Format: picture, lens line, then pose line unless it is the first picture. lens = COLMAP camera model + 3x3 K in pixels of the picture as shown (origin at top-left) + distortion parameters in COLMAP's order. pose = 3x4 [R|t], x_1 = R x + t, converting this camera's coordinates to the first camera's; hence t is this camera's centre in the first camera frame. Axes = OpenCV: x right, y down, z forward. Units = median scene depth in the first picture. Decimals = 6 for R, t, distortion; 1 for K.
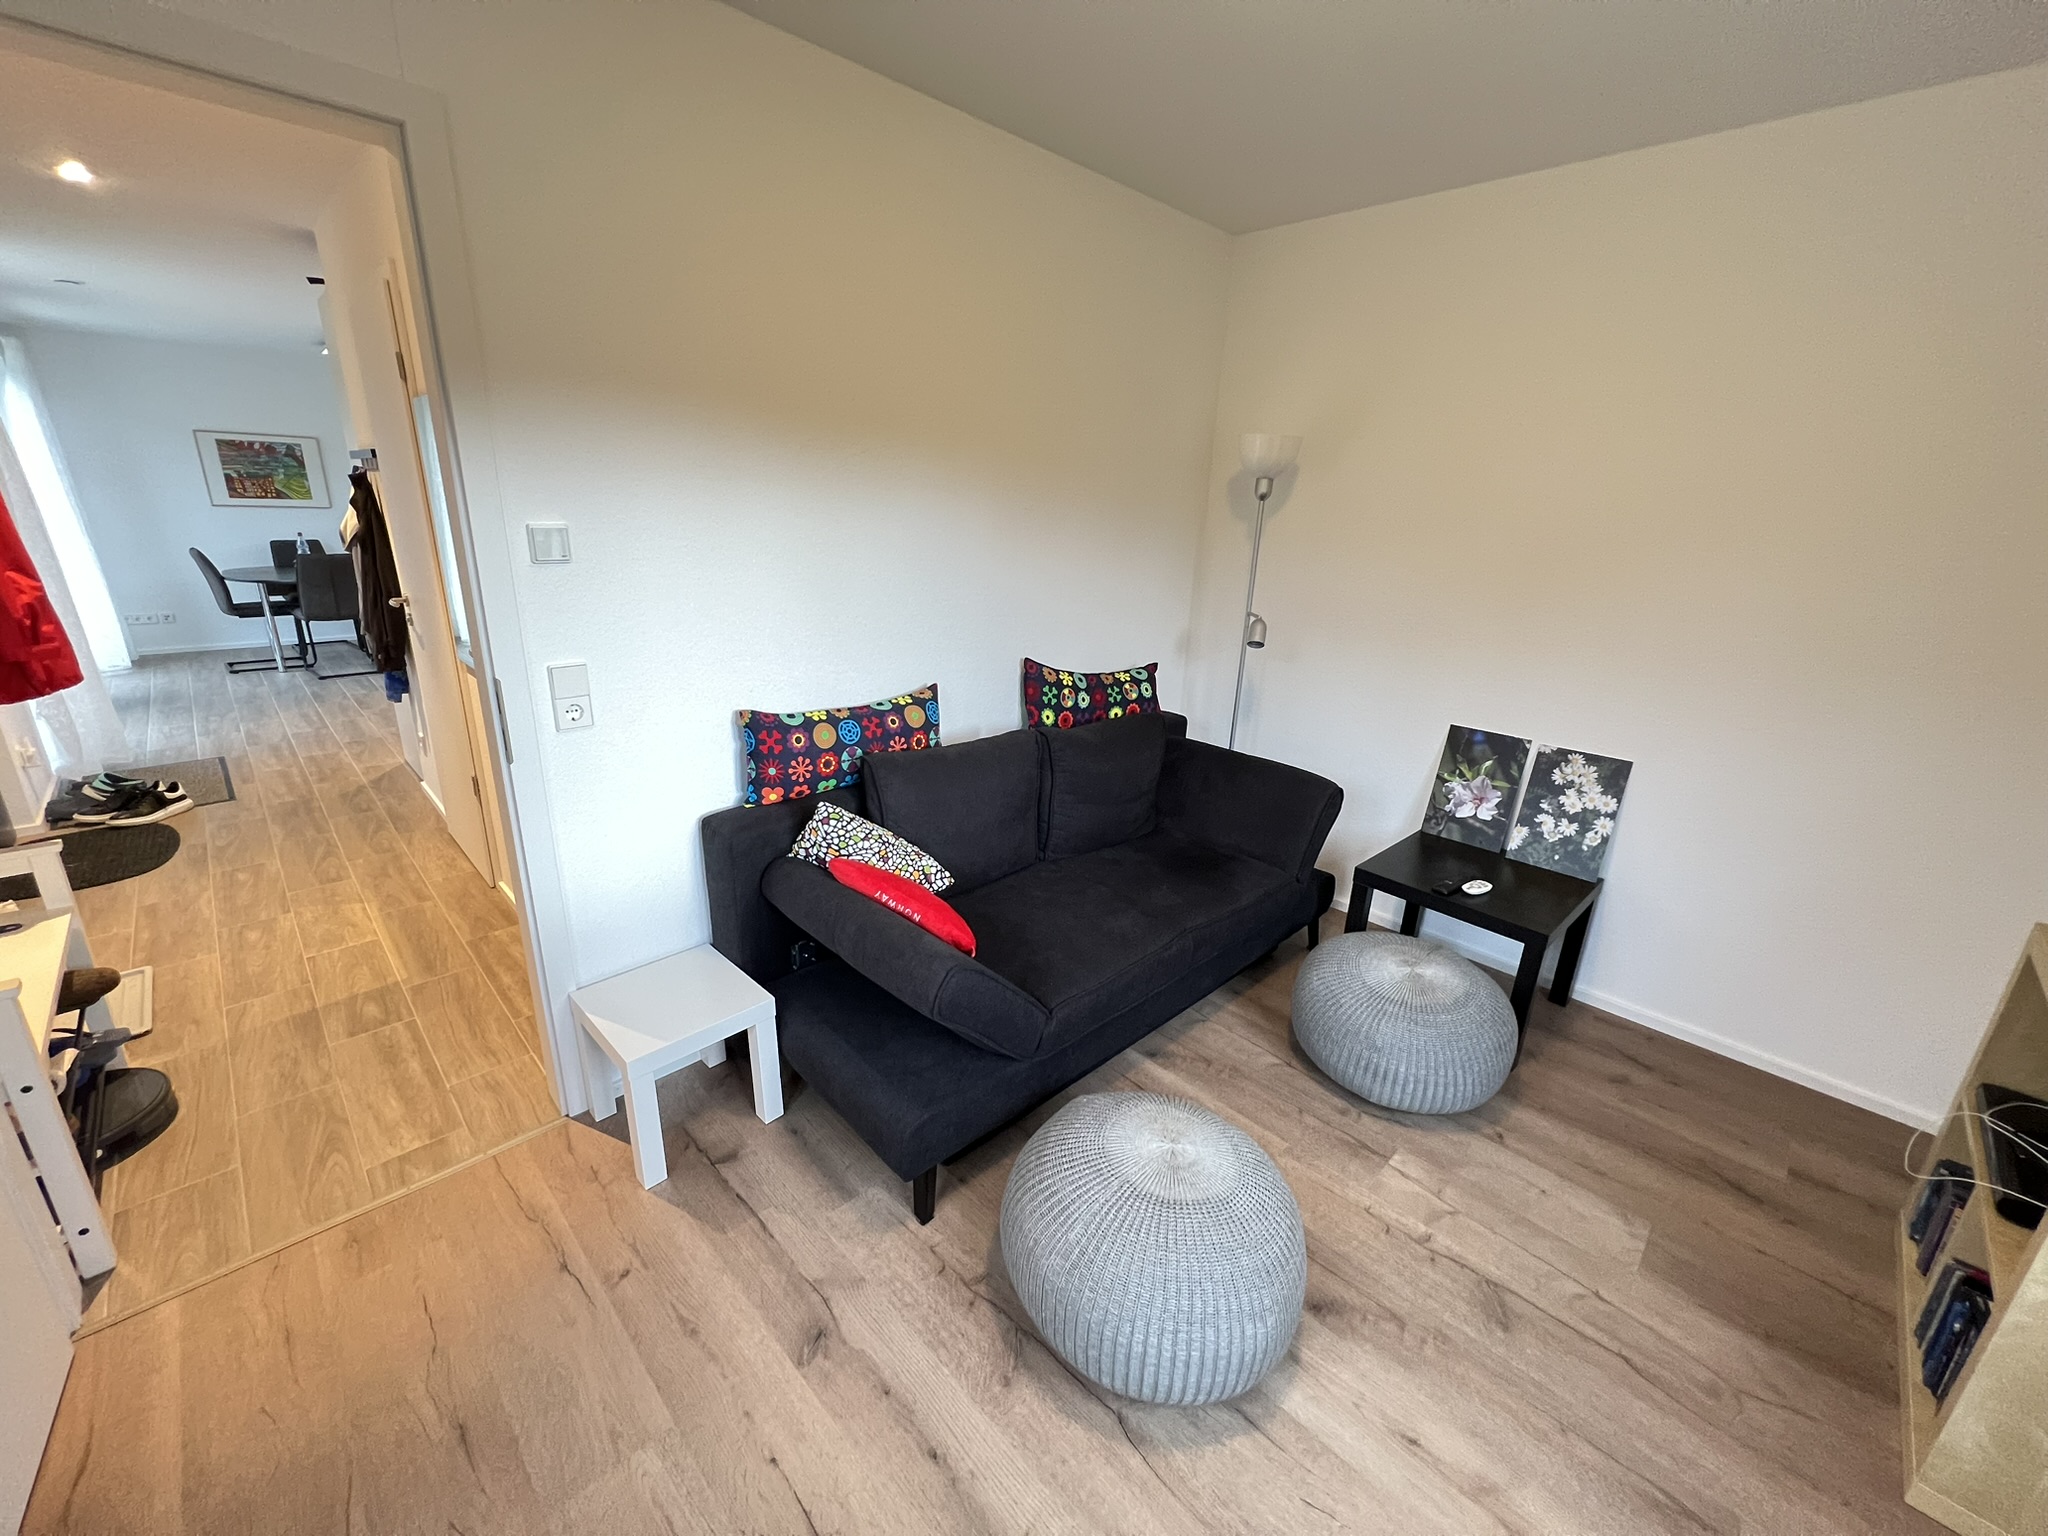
lens RADIAL K [[815.7, 0, 1019.3], [0, 815.7, 764.7], [0, 0, 1]] dist [-0.000770, -0.000254]
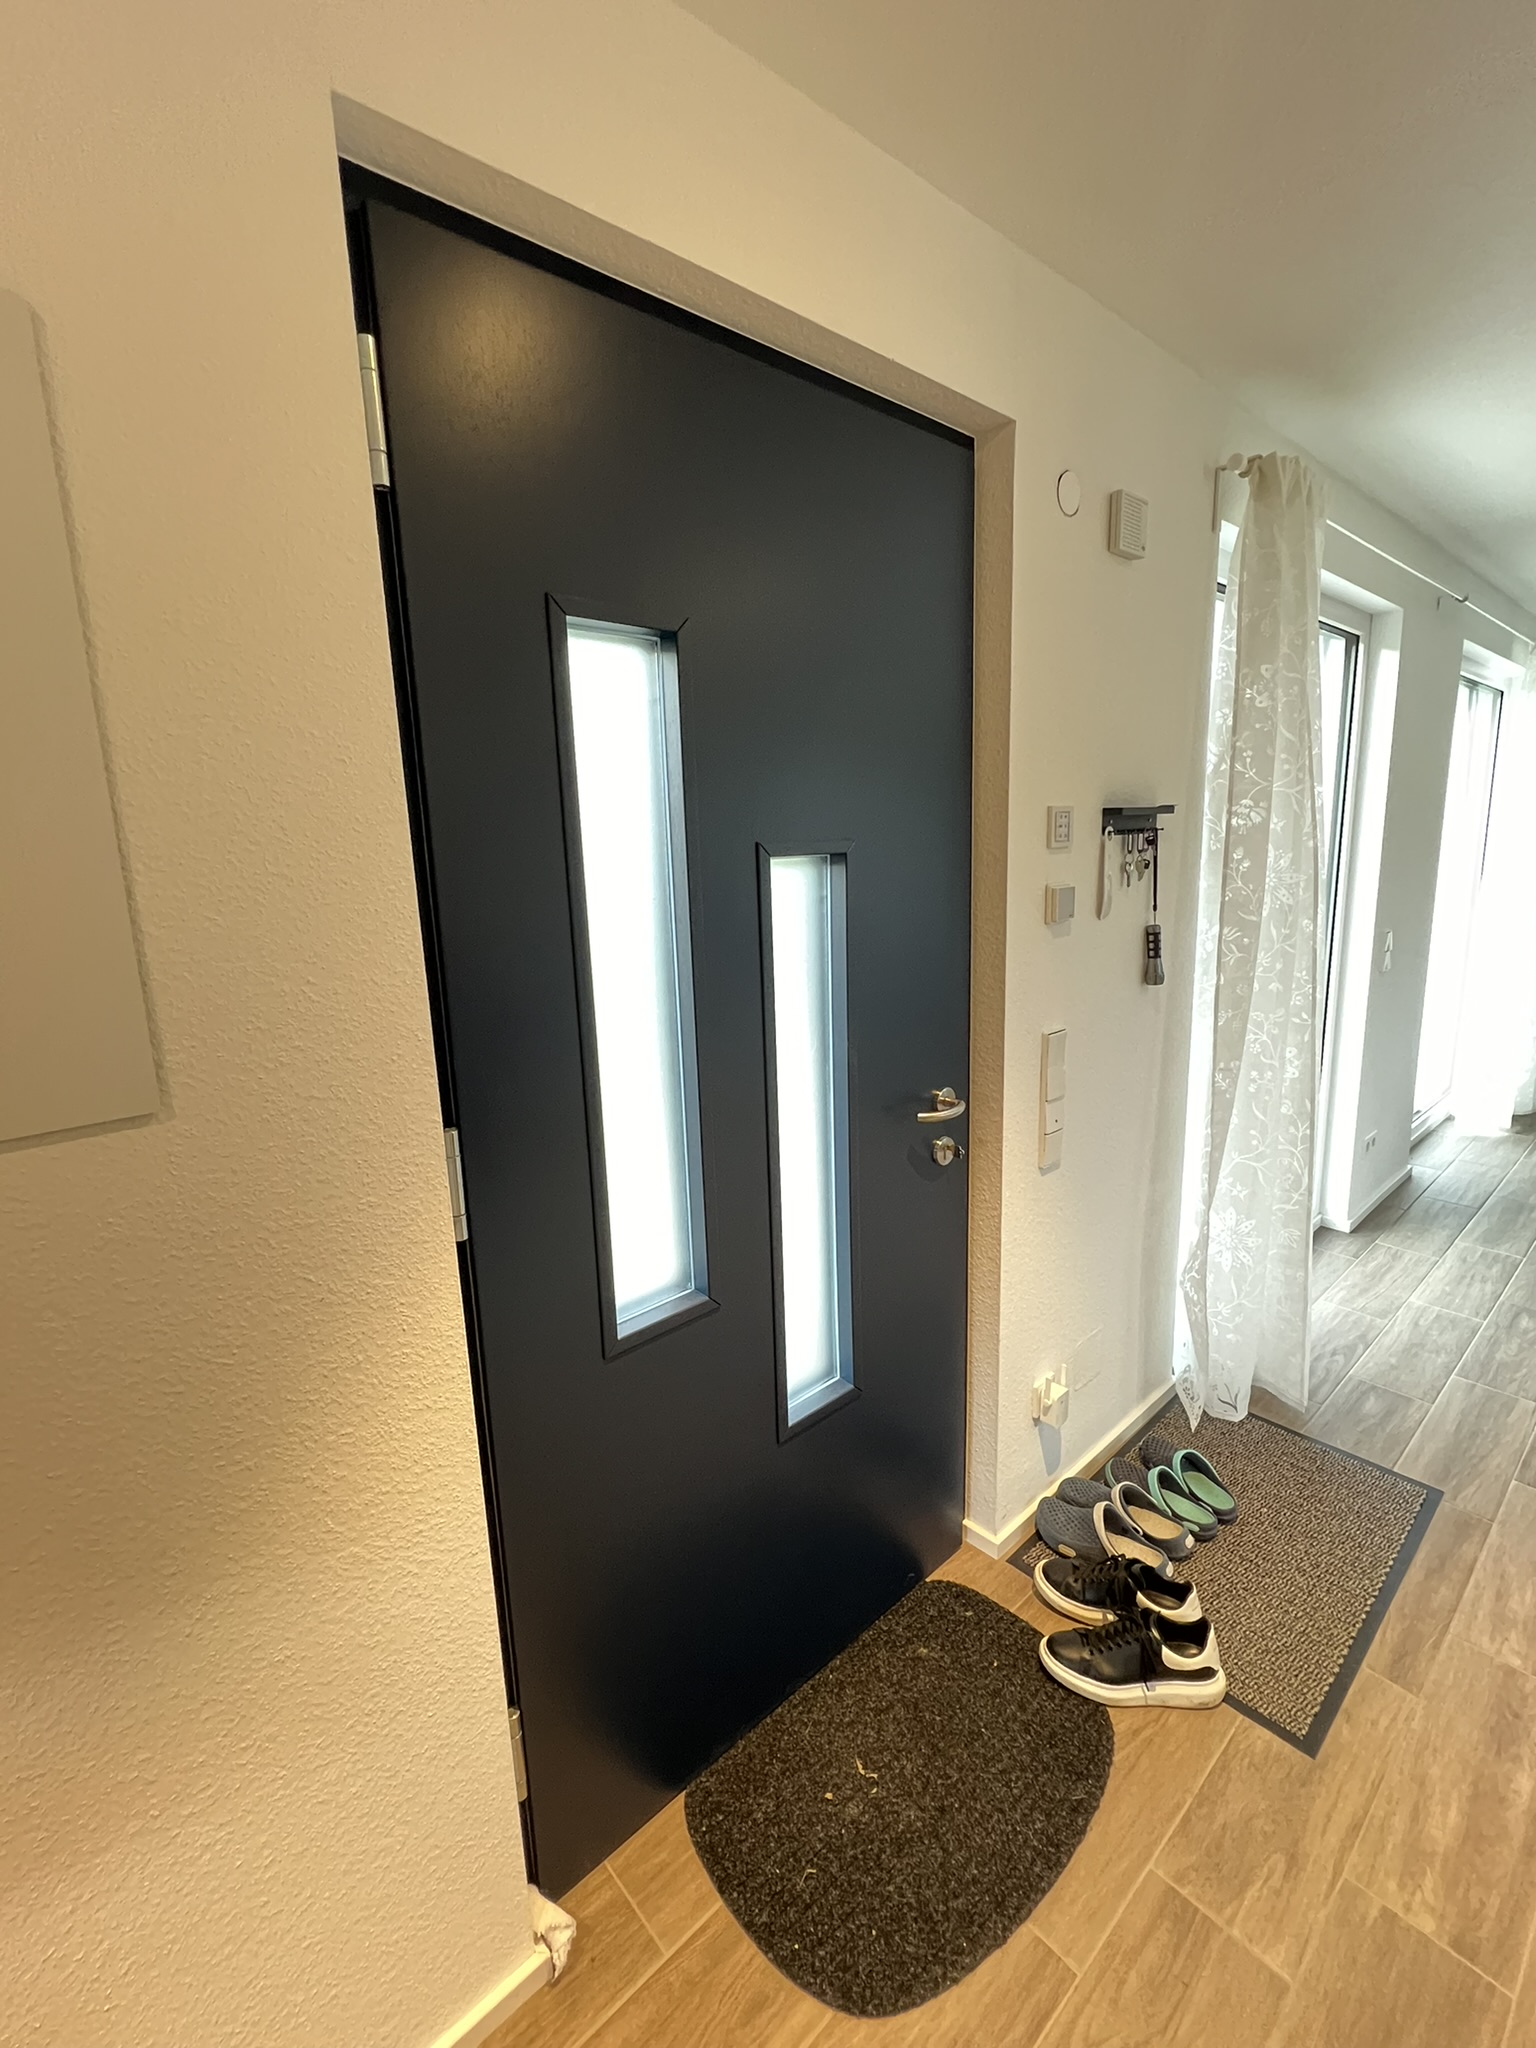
lens RADIAL K [[898.0, 0, 768.0], [0, 898.0, 1024.0], [0, 0, 1]] dist [-0.000272, -0.000072]
pose [[-0.051421, 0.159534, -0.985852, -0.668214], [-0.277755, 0.945926, 0.167560, -0.269895], [0.959275, 0.282442, -0.004330, 0.741283]]
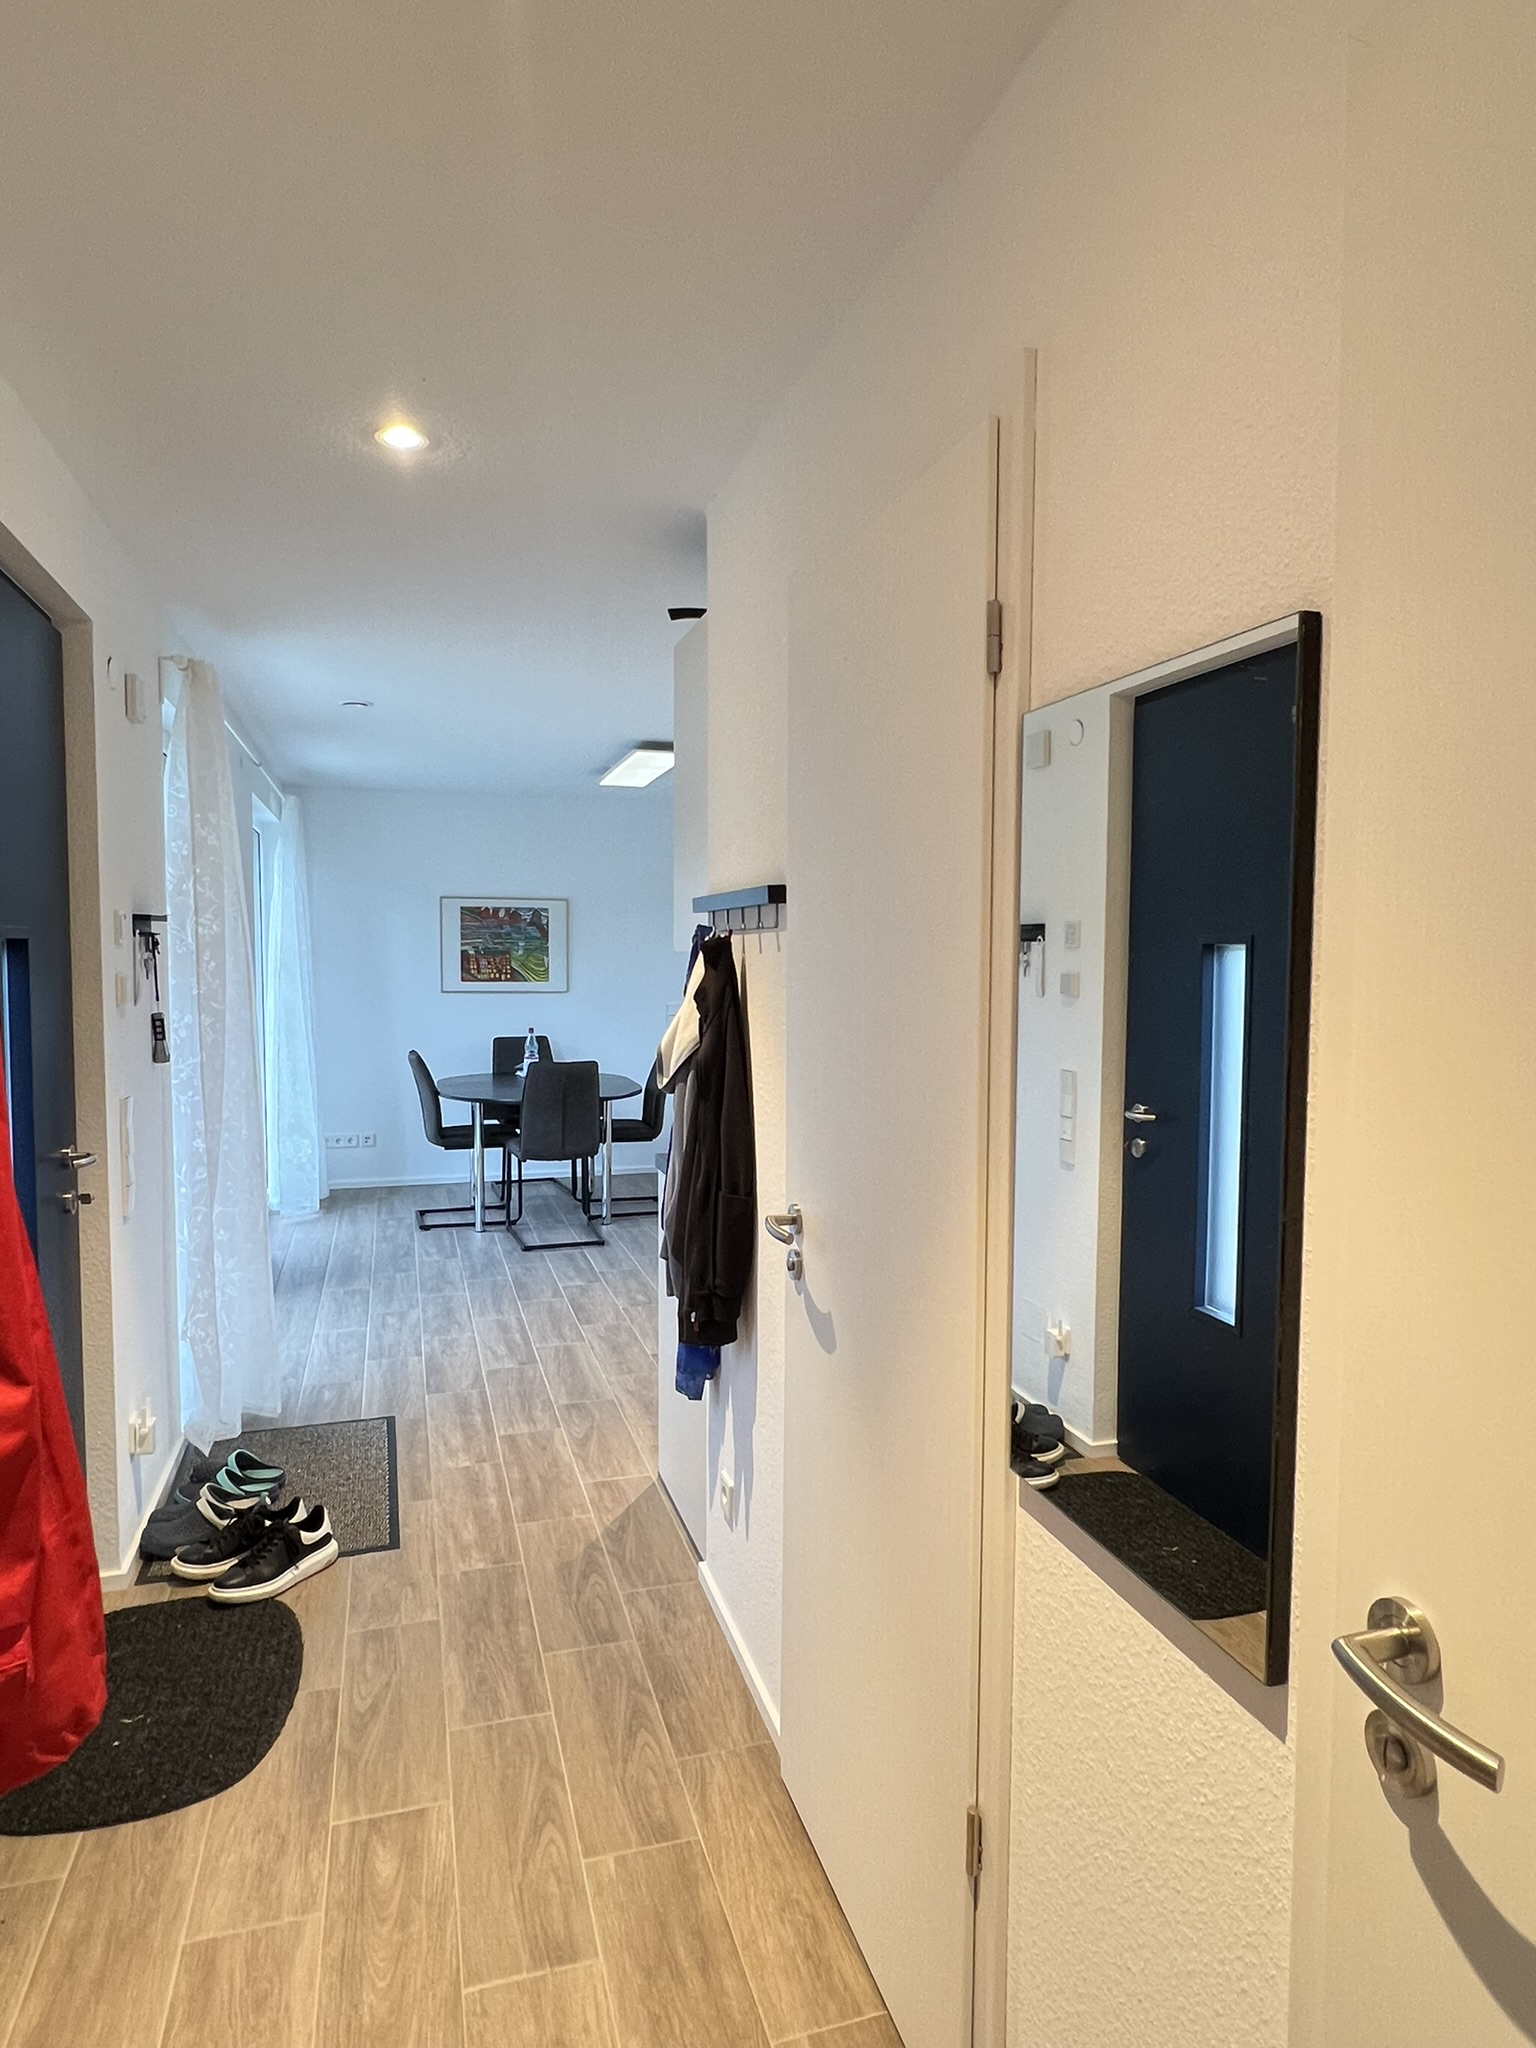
lens RADIAL K [[1203.2, 0, 758.4], [0, 1203.2, 1018.1], [0, 0, 1]] dist [-0.004039, -0.001076]
pose [[0.883888, -0.006715, -0.467651, -0.429388], [-0.116446, 0.965250, -0.233952, -0.139334], [0.452971, 0.261243, 0.852390, 0.391492]]
